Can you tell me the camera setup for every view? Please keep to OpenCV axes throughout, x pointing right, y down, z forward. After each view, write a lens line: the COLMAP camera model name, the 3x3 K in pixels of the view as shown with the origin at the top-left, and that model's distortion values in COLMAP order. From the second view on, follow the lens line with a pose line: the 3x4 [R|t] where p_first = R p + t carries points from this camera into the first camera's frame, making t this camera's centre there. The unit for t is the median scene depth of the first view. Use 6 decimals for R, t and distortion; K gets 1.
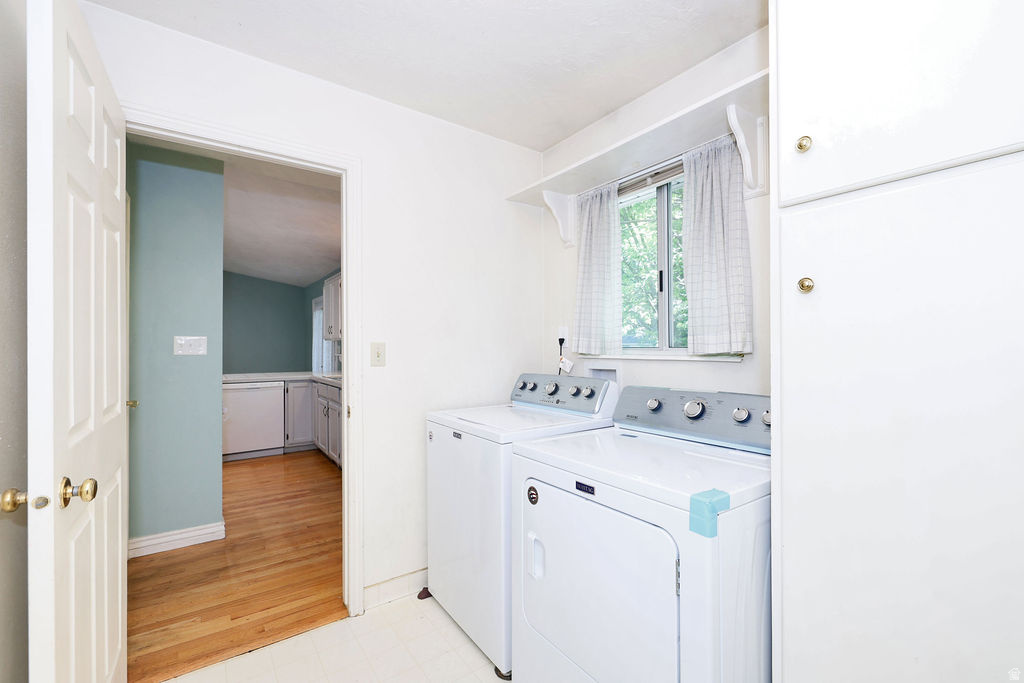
lens RADIAL K [[434.5, 0, 508.0], [0, 434.5, 346.1], [0, 0, 1]] dist [0.001460, 0.000185]
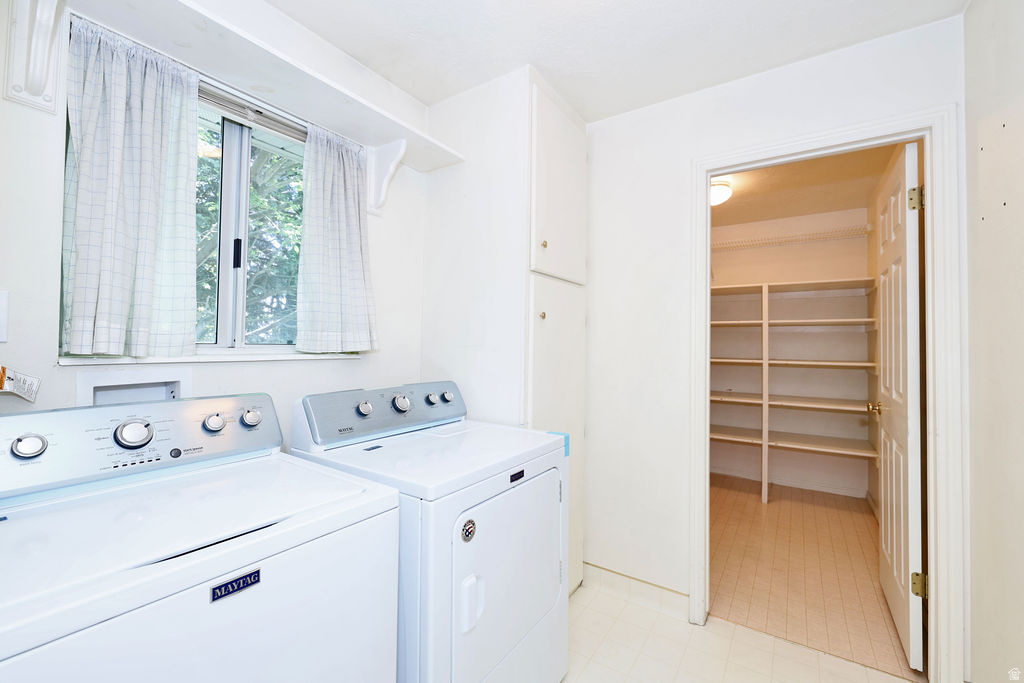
lens RADIAL K [[434.5, 0, 511.3], [0, 434.5, 335.2], [0, 0, 1]] dist [0.001460, 0.000185]
pose [[-0.355923, 0.027576, 0.934108, -0.527097], [-0.005309, 0.999489, -0.031529, 0.008917], [-0.934500, -0.016181, -0.355595, 0.891744]]
